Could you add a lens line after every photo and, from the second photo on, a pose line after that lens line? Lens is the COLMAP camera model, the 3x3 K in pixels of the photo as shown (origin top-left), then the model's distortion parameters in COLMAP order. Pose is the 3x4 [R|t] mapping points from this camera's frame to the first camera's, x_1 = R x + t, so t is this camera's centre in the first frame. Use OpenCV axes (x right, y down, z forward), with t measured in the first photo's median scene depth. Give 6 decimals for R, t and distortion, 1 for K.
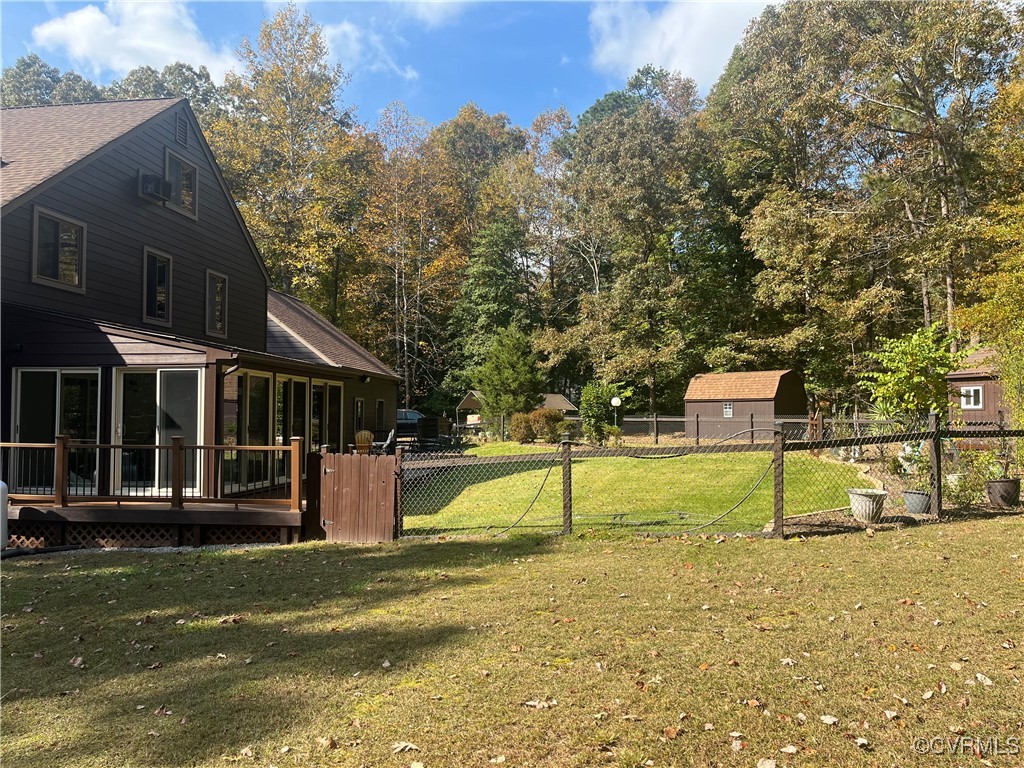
lens RADIAL K [[773.0, 0, 505.8], [0, 773.0, 378.9], [0, 0, 1]] dist [0.074626, -0.102203]
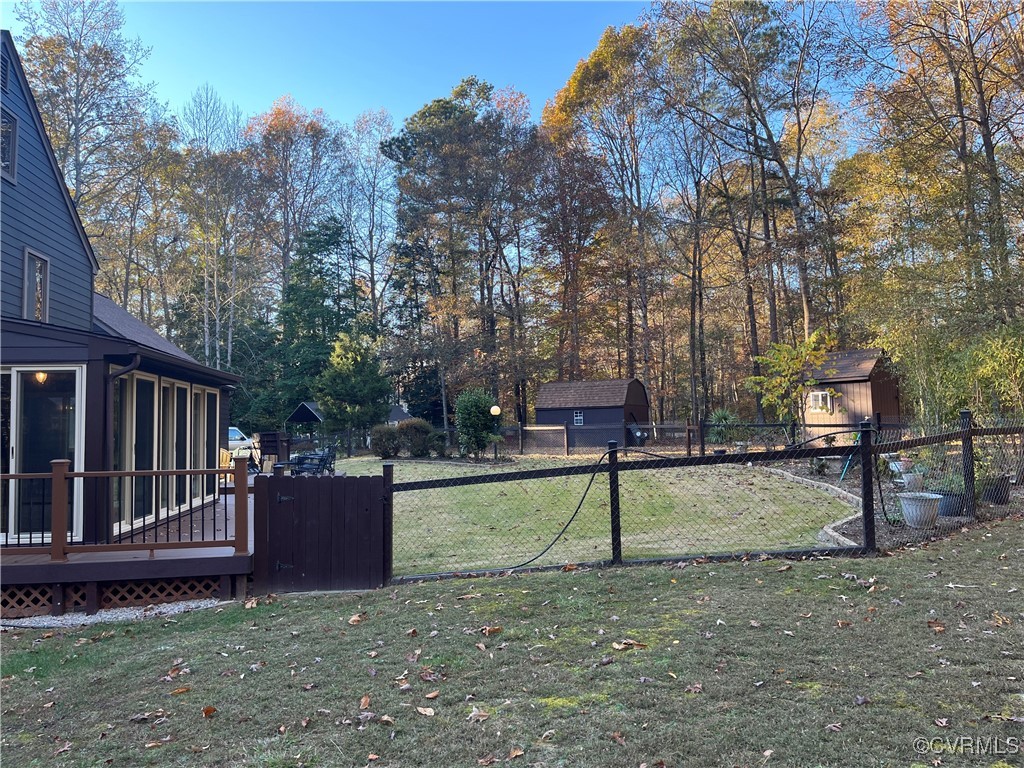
lens RADIAL K [[773.1, 0, 512.3], [0, 773.1, 359.1], [0, 0, 1]] dist [0.076998, -0.111943]
pose [[0.959927, 0.003791, 0.280226, -0.223521], [0.008150, 0.999108, -0.041435, 0.014615], [-0.280133, 0.042059, 0.959039, 0.189076]]
